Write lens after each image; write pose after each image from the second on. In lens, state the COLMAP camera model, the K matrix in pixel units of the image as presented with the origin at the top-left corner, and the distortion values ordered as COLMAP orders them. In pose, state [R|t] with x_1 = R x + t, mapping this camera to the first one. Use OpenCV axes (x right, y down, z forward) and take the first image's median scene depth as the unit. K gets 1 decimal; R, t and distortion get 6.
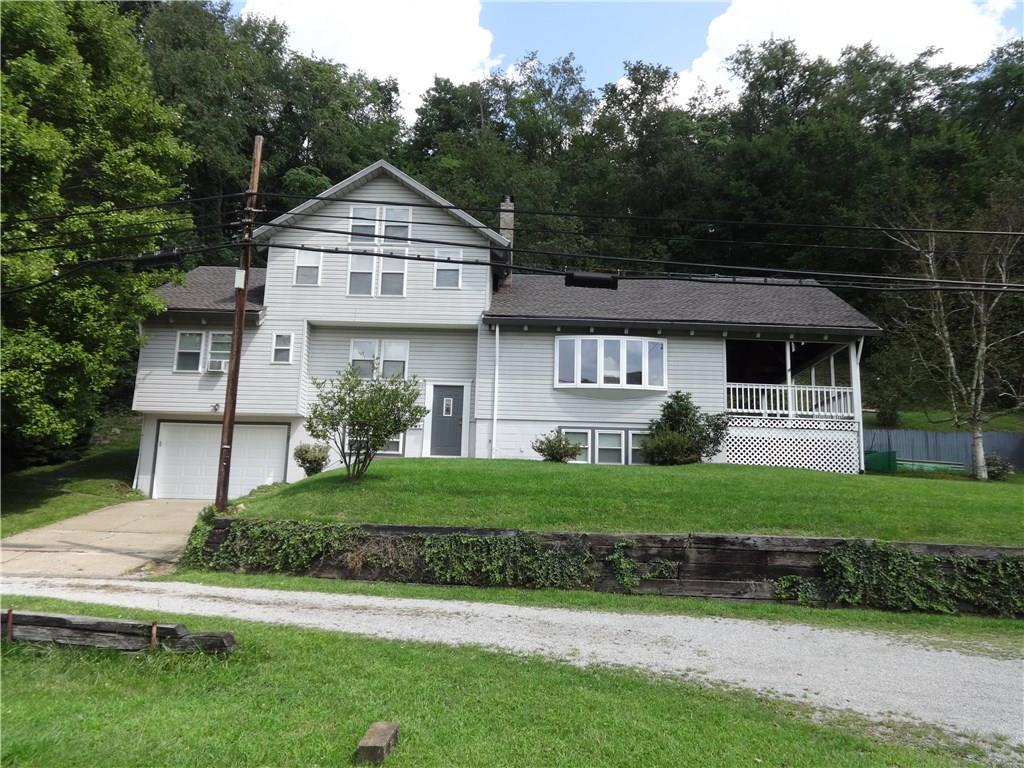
lens RADIAL K [[771.4, 0, 512.0], [0, 771.4, 391.8], [0, 0, 1]] dist [0.010703, -0.001713]
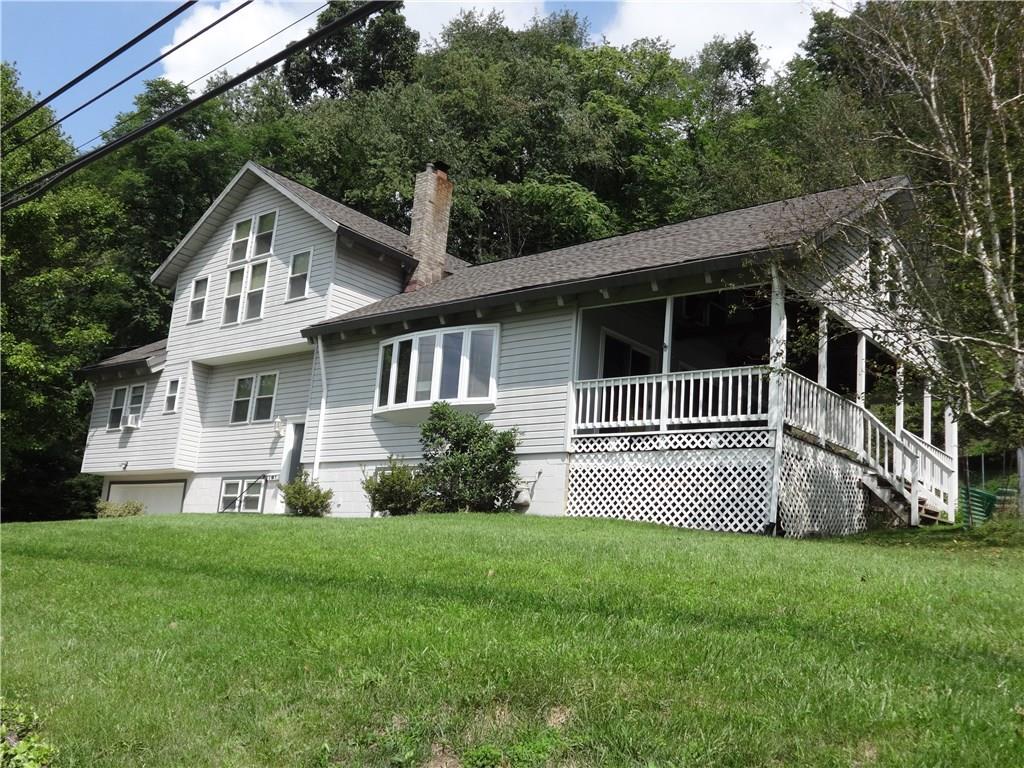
lens RADIAL K [[962.6, 0, 512.7], [0, 962.6, 377.7], [0, 0, 1]] dist [-0.016727, 0.000000]
pose [[0.785784, -0.107482, -0.609091, 0.692828], [0.059709, 0.993368, -0.098262, 0.056068], [0.615613, 0.040844, 0.786990, 0.375756]]
